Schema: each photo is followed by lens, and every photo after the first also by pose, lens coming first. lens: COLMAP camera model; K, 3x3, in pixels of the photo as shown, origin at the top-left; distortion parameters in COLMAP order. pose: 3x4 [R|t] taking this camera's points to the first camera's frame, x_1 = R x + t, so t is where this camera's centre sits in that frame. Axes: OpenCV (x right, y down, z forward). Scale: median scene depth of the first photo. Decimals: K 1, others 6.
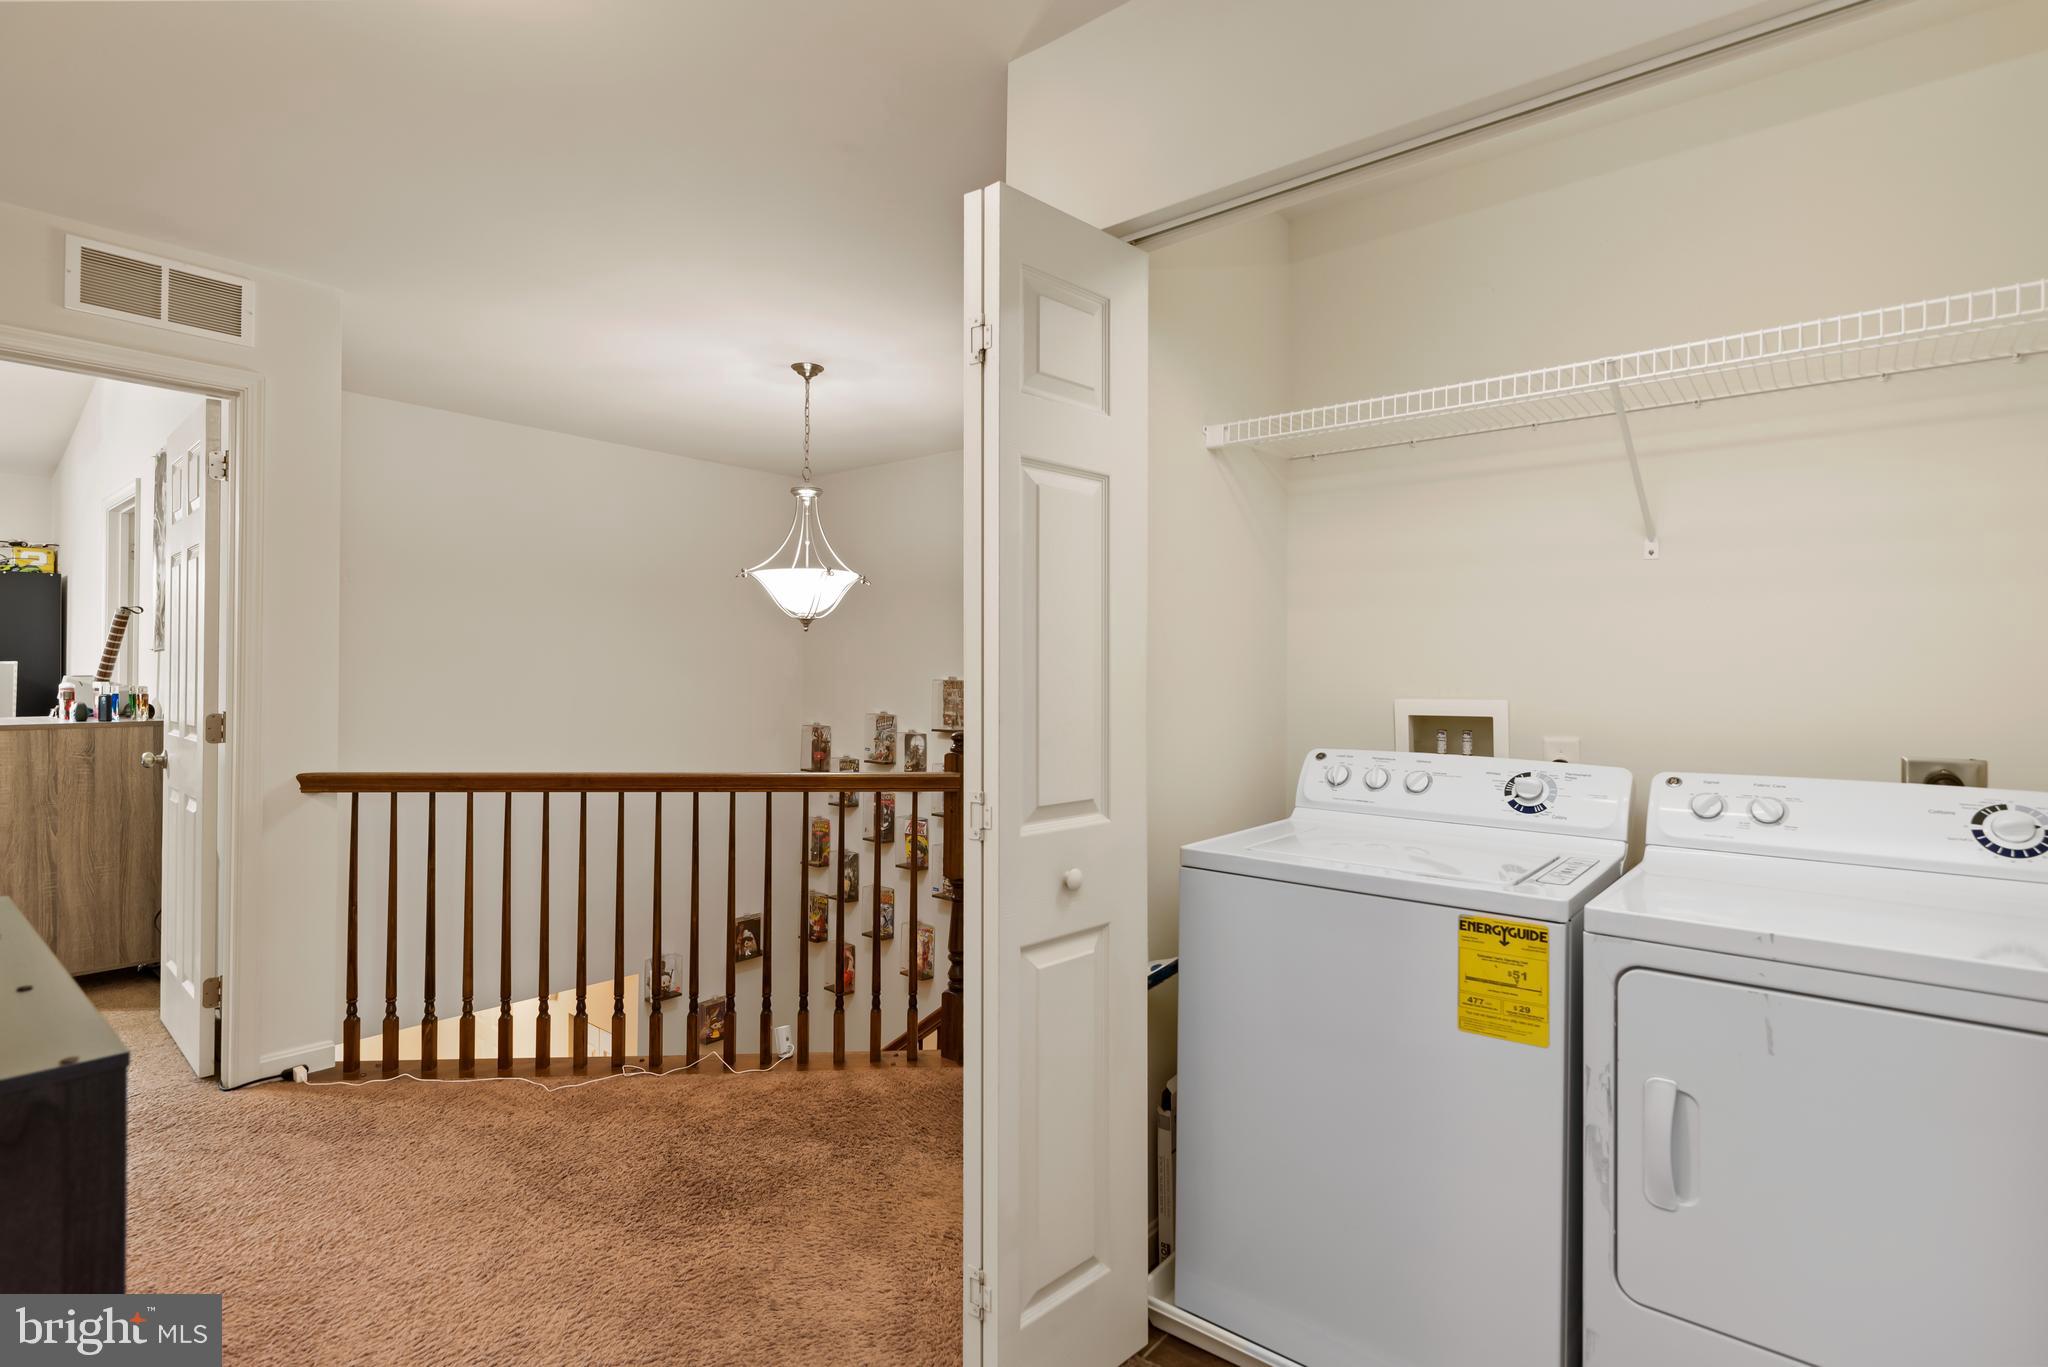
lens RADIAL K [[988.5, 0, 1058.7], [0, 988.5, 684.3], [0, 0, 1]] dist [0.001181, 0.000306]
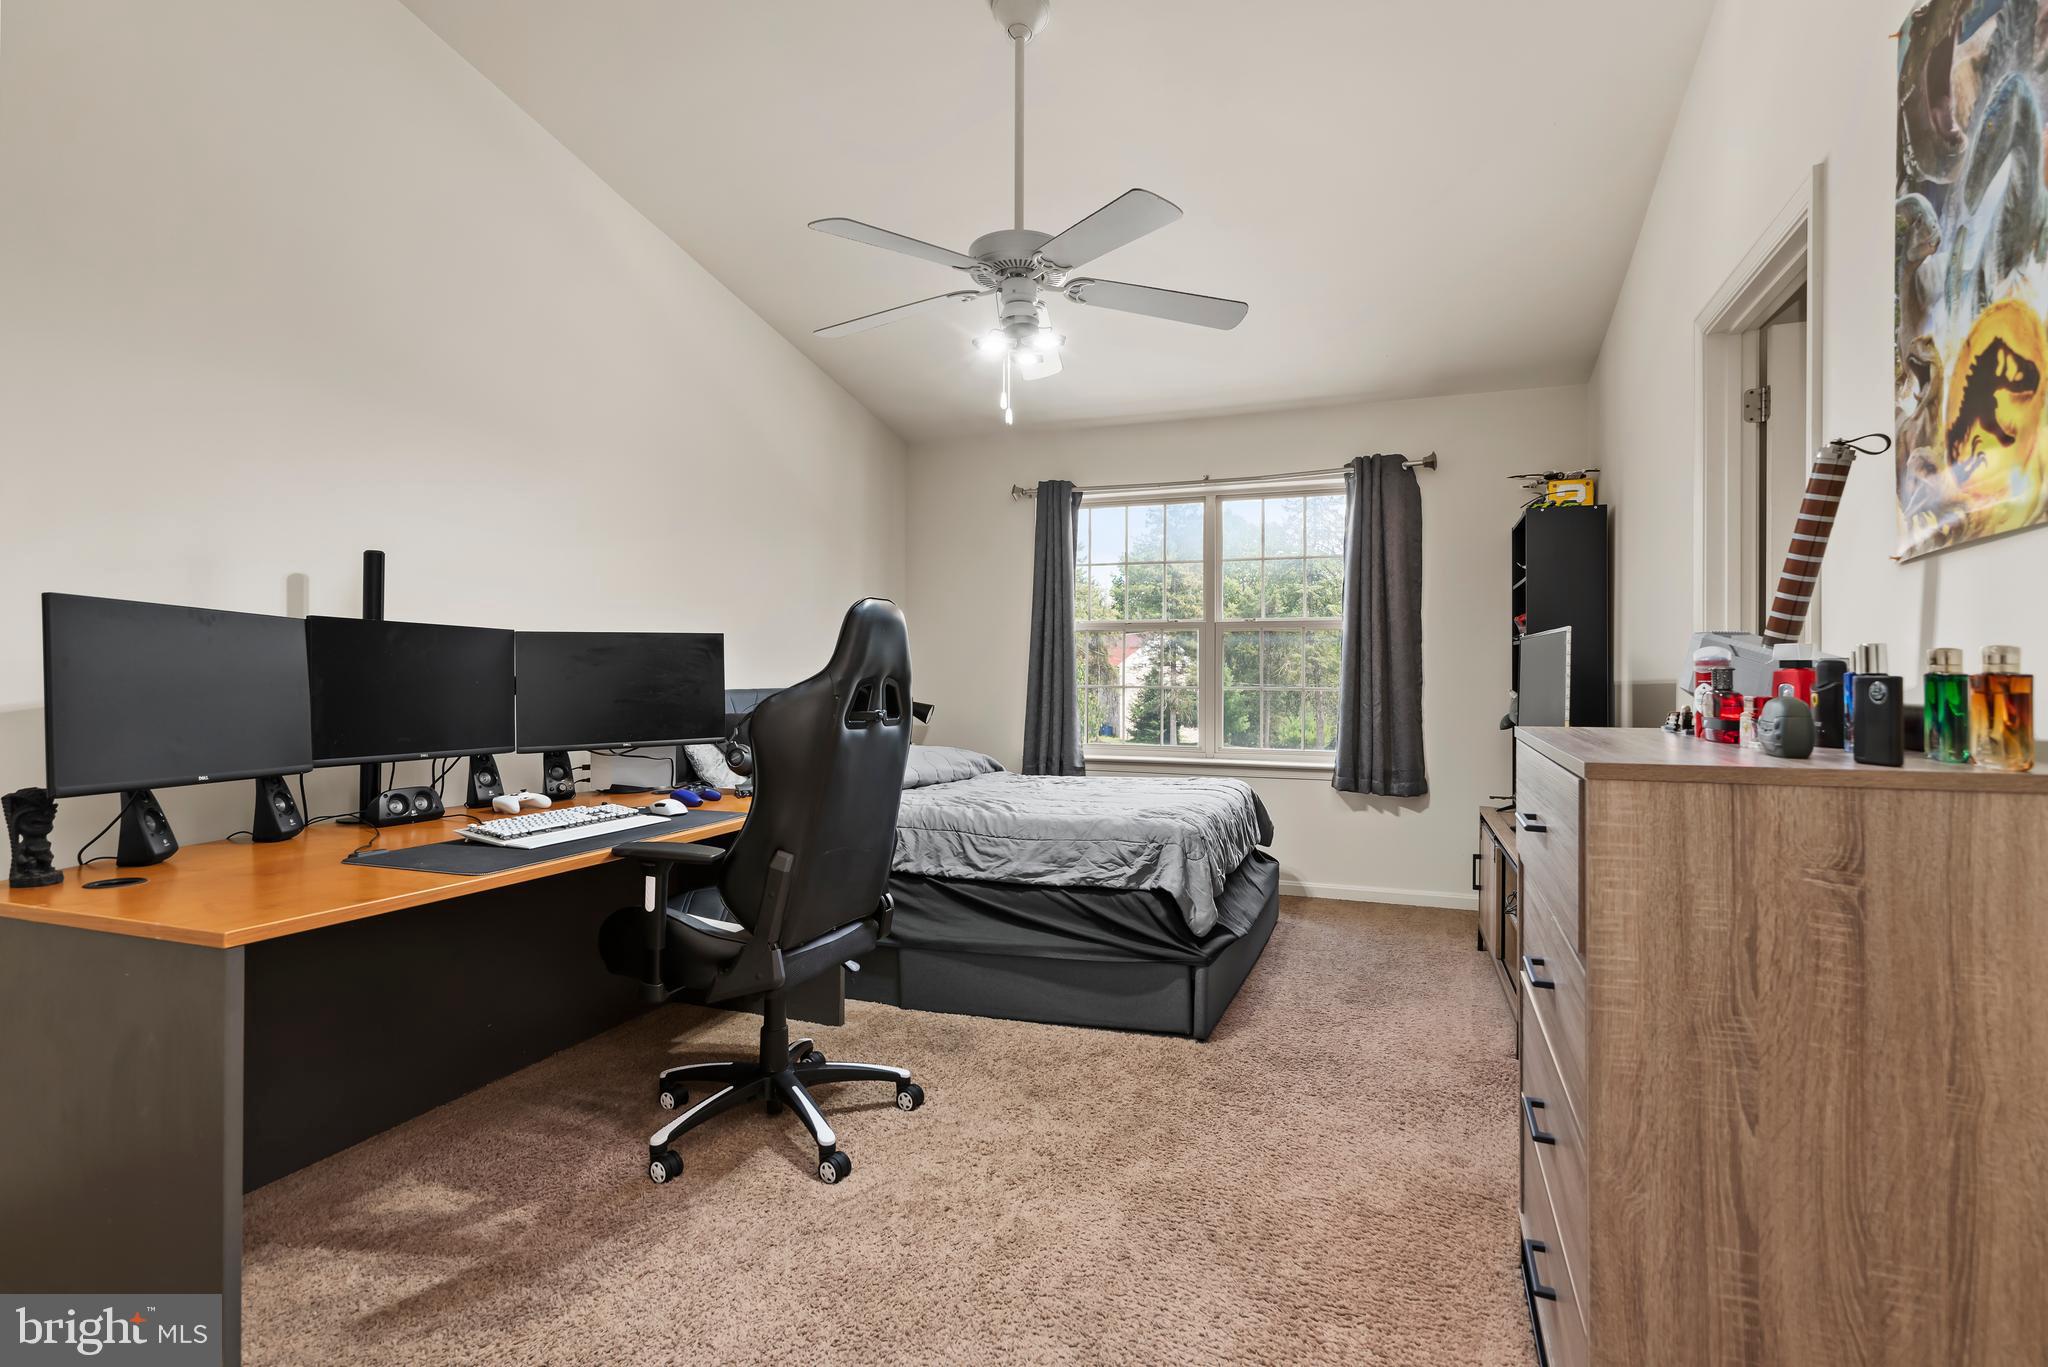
lens RADIAL K [[988.5, 0, 1058.7], [0, 988.5, 684.3], [0, 0, 1]] dist [0.001181, 0.000306]
pose [[0.320157, 0.001918, -0.947363, -0.776087], [0.003331, 0.999989, 0.003150, 0.011928], [0.947359, -0.004164, 0.320147, 0.684442]]
